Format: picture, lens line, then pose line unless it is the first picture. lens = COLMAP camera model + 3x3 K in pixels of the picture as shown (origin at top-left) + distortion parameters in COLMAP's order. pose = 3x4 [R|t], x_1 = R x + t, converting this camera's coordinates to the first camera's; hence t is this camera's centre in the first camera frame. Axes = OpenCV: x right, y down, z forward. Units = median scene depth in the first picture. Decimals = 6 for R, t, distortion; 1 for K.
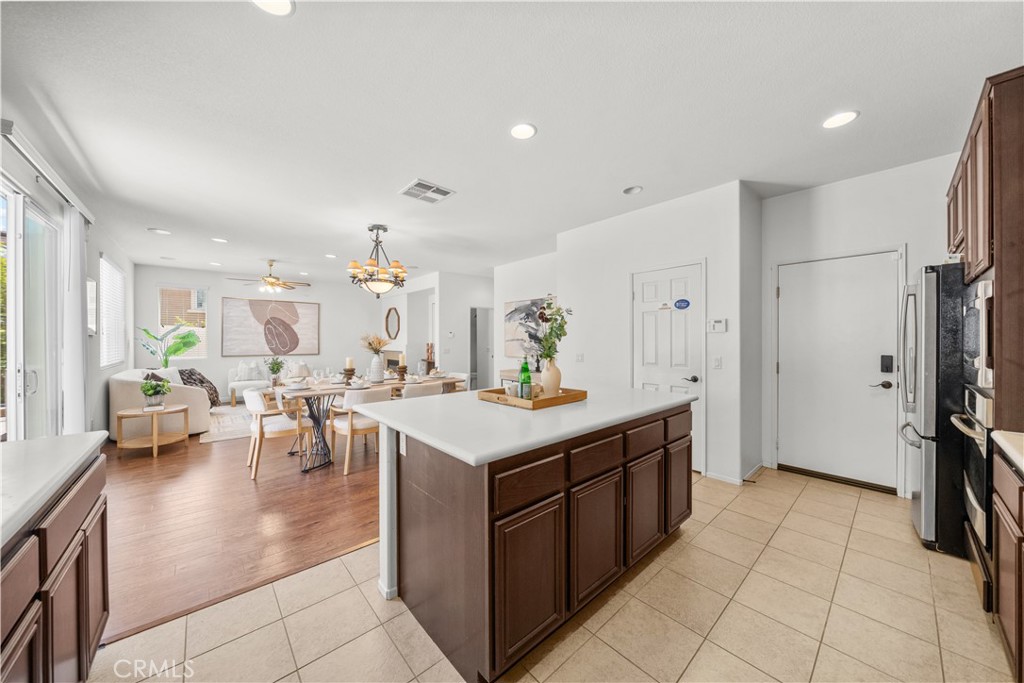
lens RADIAL K [[349.1, 0, 512.0], [0, 349.1, 341.5], [0, 0, 1]] dist [0.000689, 0.000019]
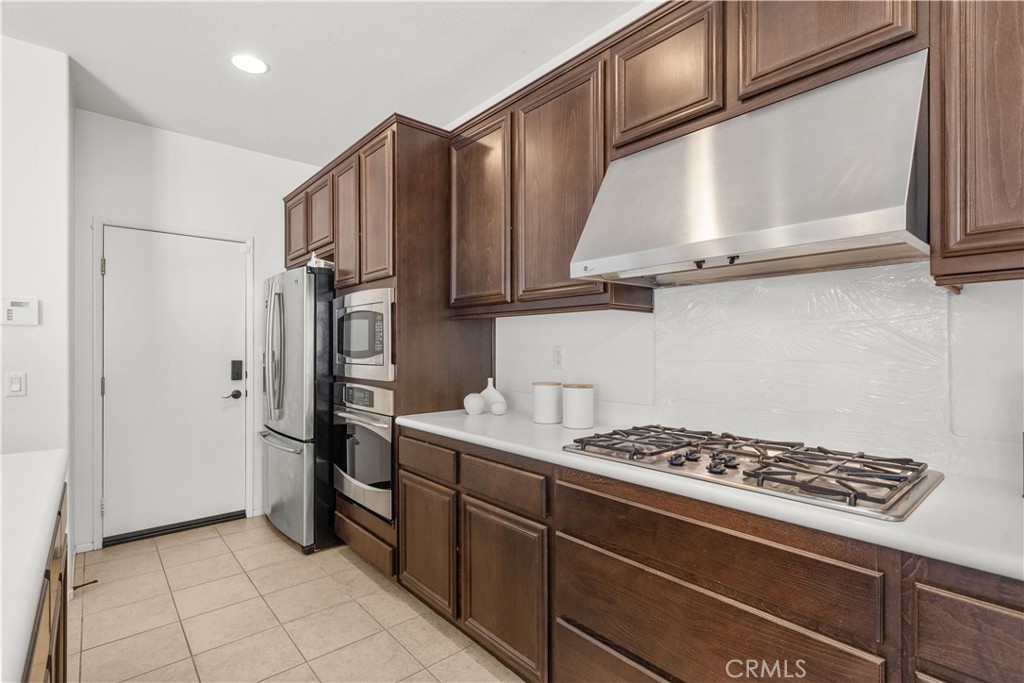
lens RADIAL K [[482.5, 0, 509.7], [0, 482.5, 346.2], [0, 0, 1]] dist [-0.001032, -0.000410]
pose [[0.021079, 0.003899, 0.999770, -0.113384], [0.006964, 0.999968, -0.004047, 0.013740], [-0.999754, 0.007048, 0.021052, 0.296723]]
